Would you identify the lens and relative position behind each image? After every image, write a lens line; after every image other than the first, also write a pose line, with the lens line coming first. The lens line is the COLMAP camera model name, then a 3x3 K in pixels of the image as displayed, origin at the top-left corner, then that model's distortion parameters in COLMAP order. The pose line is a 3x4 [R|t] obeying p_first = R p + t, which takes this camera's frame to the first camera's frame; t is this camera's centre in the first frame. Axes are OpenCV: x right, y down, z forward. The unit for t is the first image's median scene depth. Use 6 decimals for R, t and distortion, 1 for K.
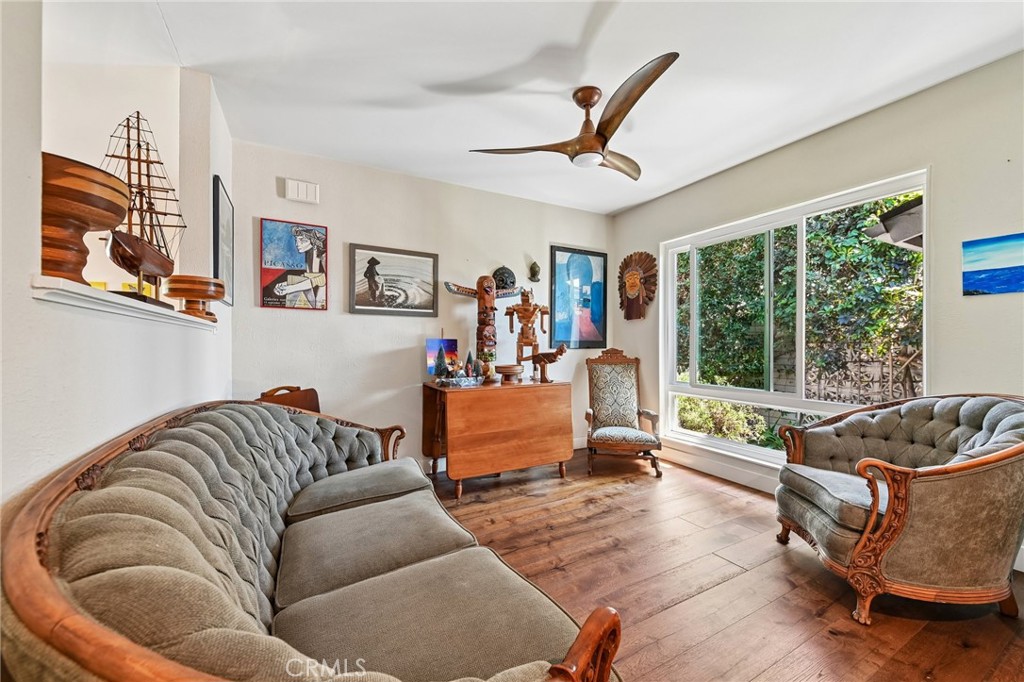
lens RADIAL K [[387.9, 0, 526.8], [0, 387.9, 335.3], [0, 0, 1]] dist [0.016990, -0.008369]
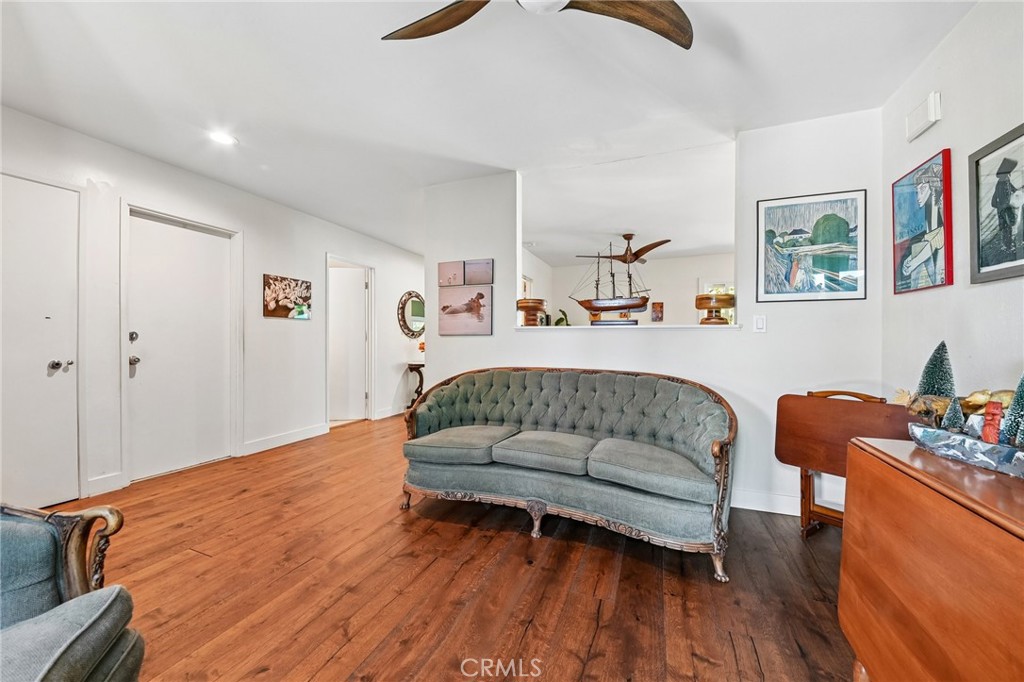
lens RADIAL K [[369.4, 0, 512.0], [0, 369.4, 341.0], [0, 0, 1]] dist [-0.001825, -0.000209]
pose [[-0.791894, 0.001751, -0.610656, 0.377196], [0.011891, 0.999850, -0.012553, 0.021085], [0.610543, -0.017202, -0.791797, 1.055873]]
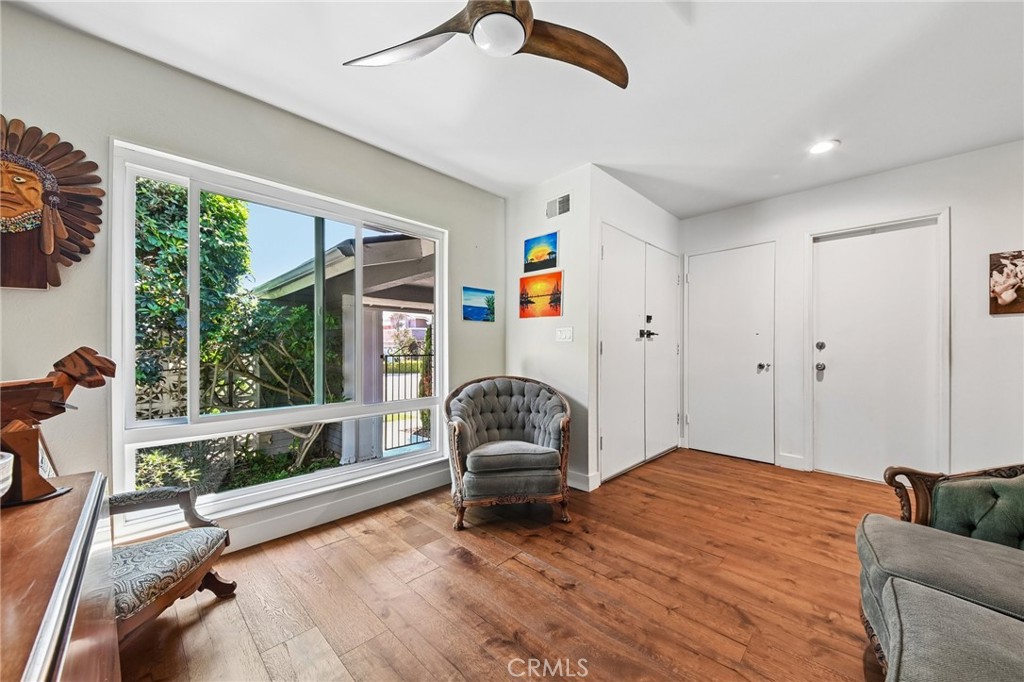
lens RADIAL K [[371.7, 0, 512.5], [0, 371.7, 347.5], [0, 0, 1]] dist [-0.000283, -0.000176]
pose [[-0.259665, 0.008374, 0.965662, -0.302847], [-0.017687, 0.999753, -0.013425, 0.022376], [-0.965537, -0.020565, -0.259453, 0.873424]]
